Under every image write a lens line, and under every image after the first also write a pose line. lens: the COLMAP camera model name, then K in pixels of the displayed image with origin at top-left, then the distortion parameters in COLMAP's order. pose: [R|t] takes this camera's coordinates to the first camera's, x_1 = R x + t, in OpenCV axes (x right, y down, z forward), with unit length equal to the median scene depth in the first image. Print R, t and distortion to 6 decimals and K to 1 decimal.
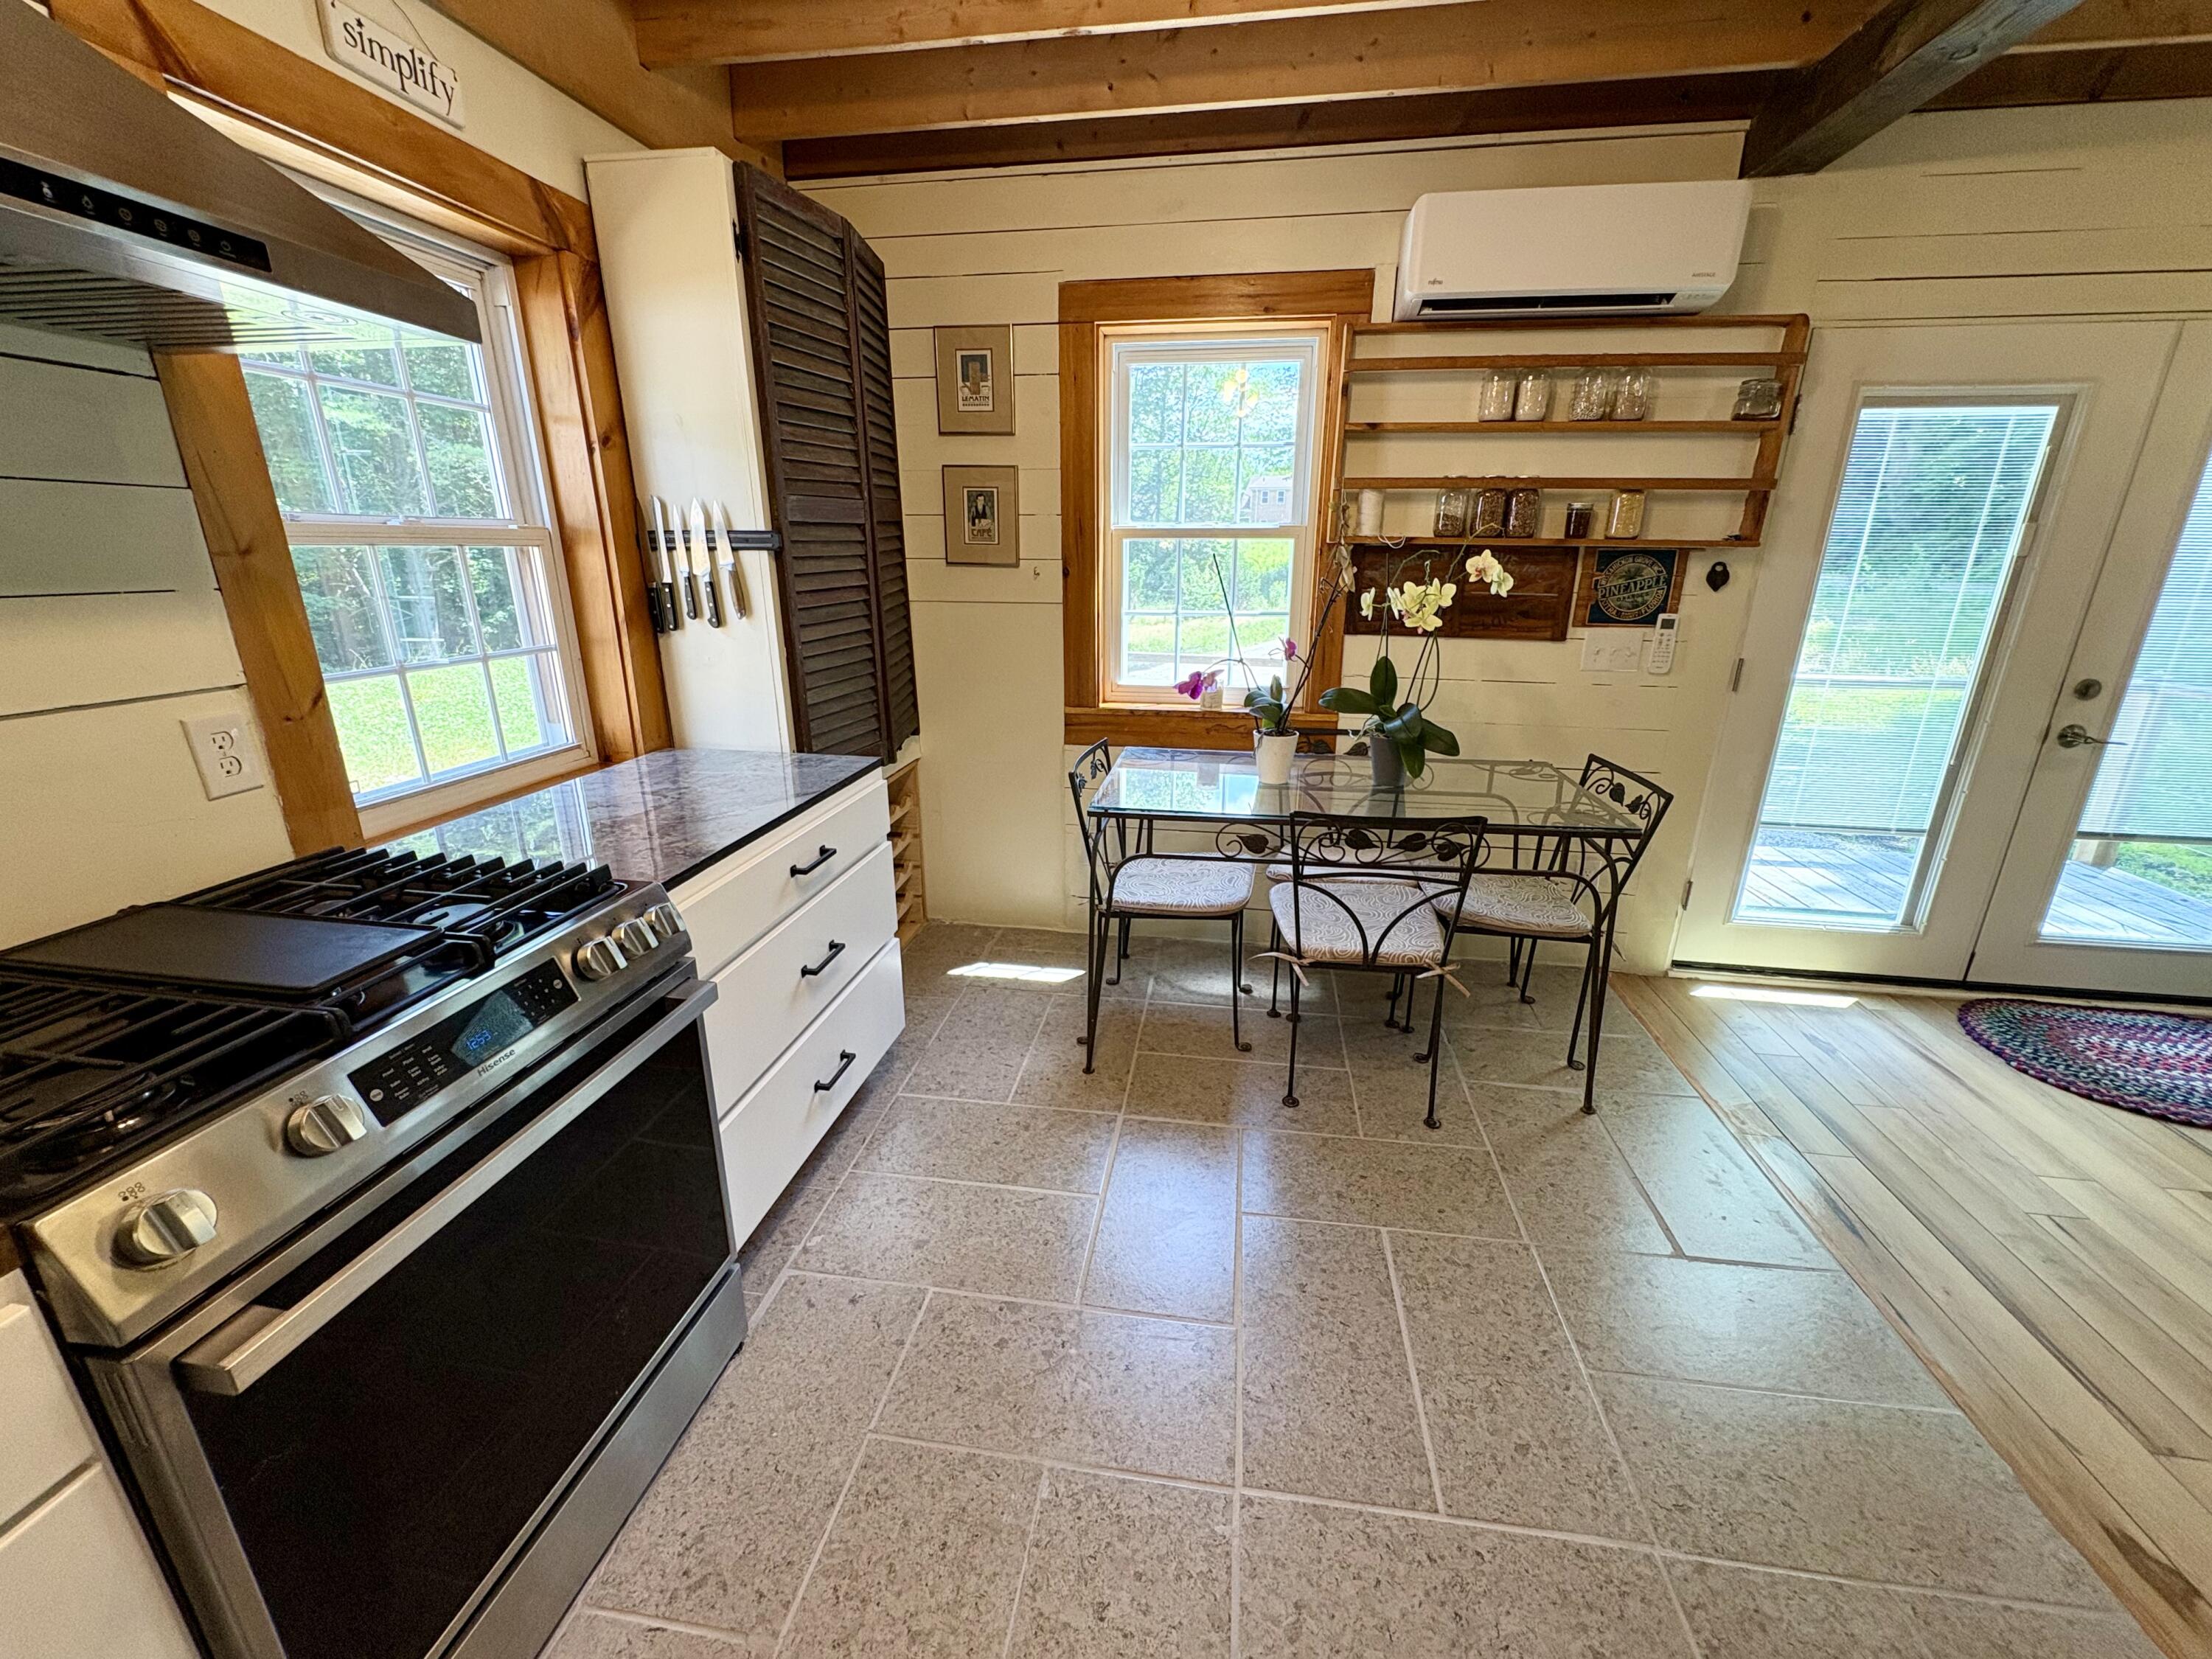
lens RADIAL K [[881.6, 0, 1110.6], [0, 881.6, 830.6], [0, 0, 1]] dist [-0.000292, 0.000107]
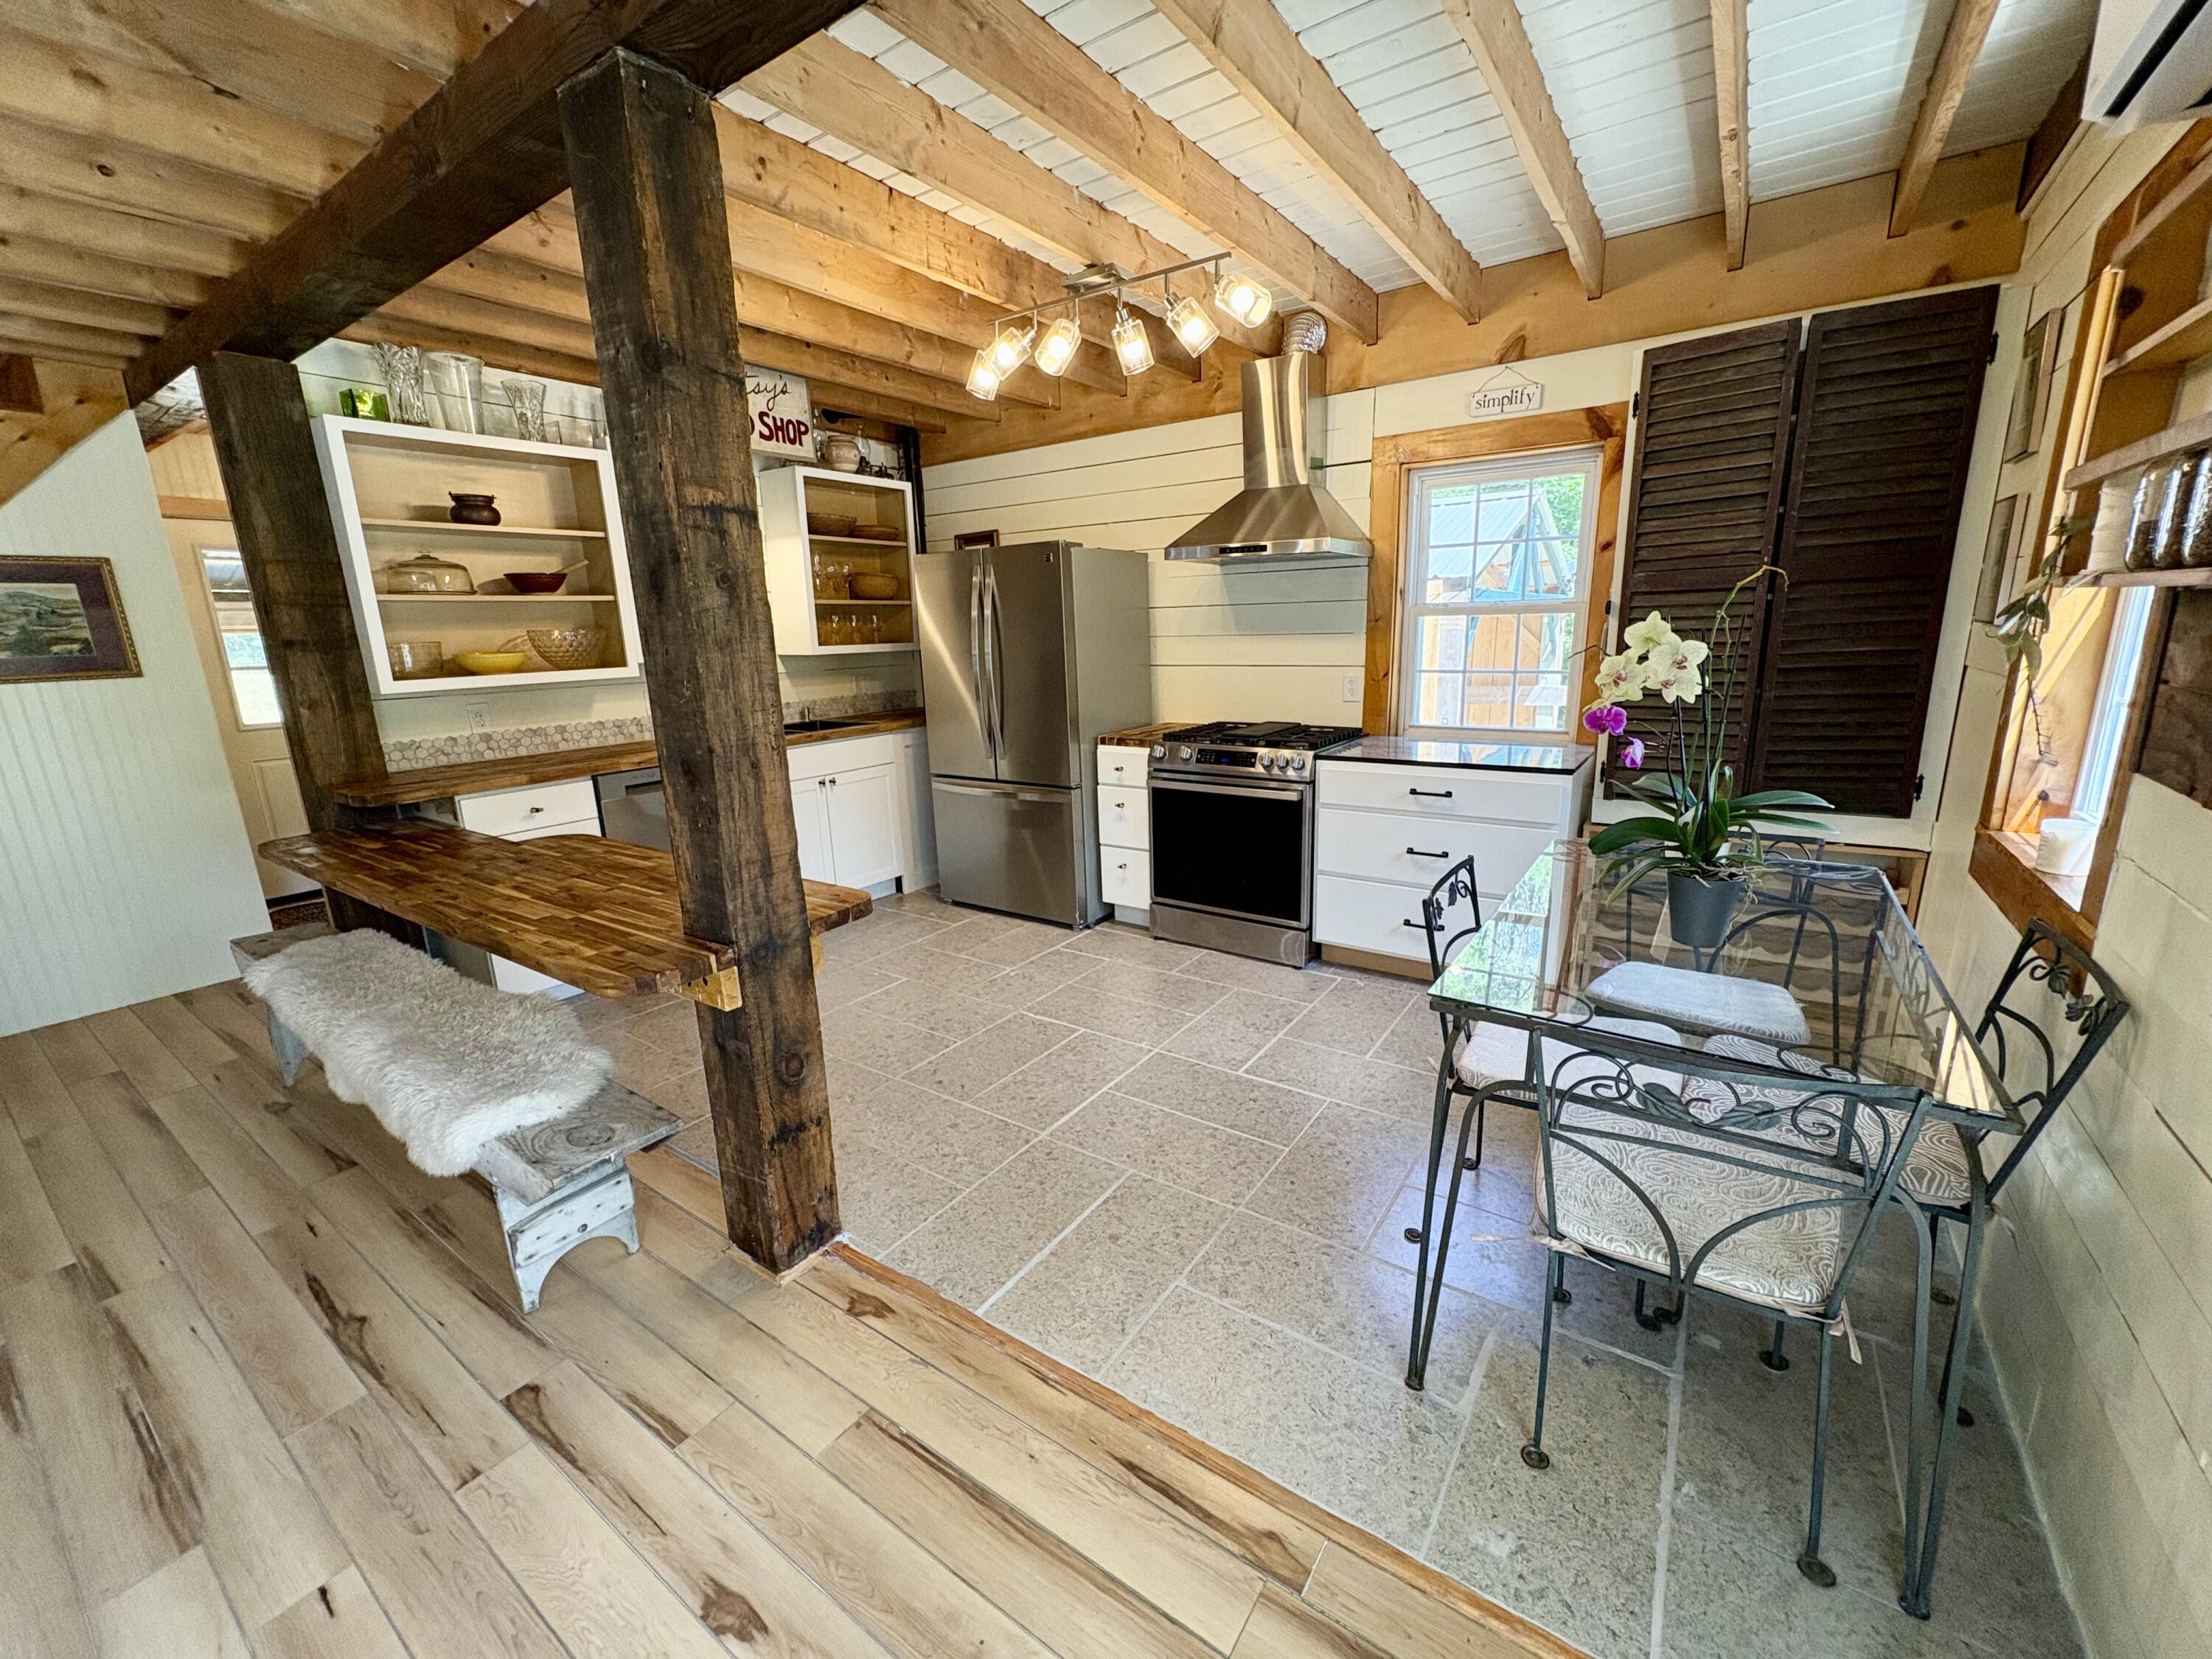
lens RADIAL K [[881.6, 0, 1112.7], [0, 881.6, 830.3], [0, 0, 1]] dist [-0.000292, 0.000107]
pose [[-0.436365, 0.212477, -0.874322, 1.219053], [-0.249641, 0.904978, 0.344520, -0.283367], [0.864445, 0.368603, -0.341858, 0.897126]]
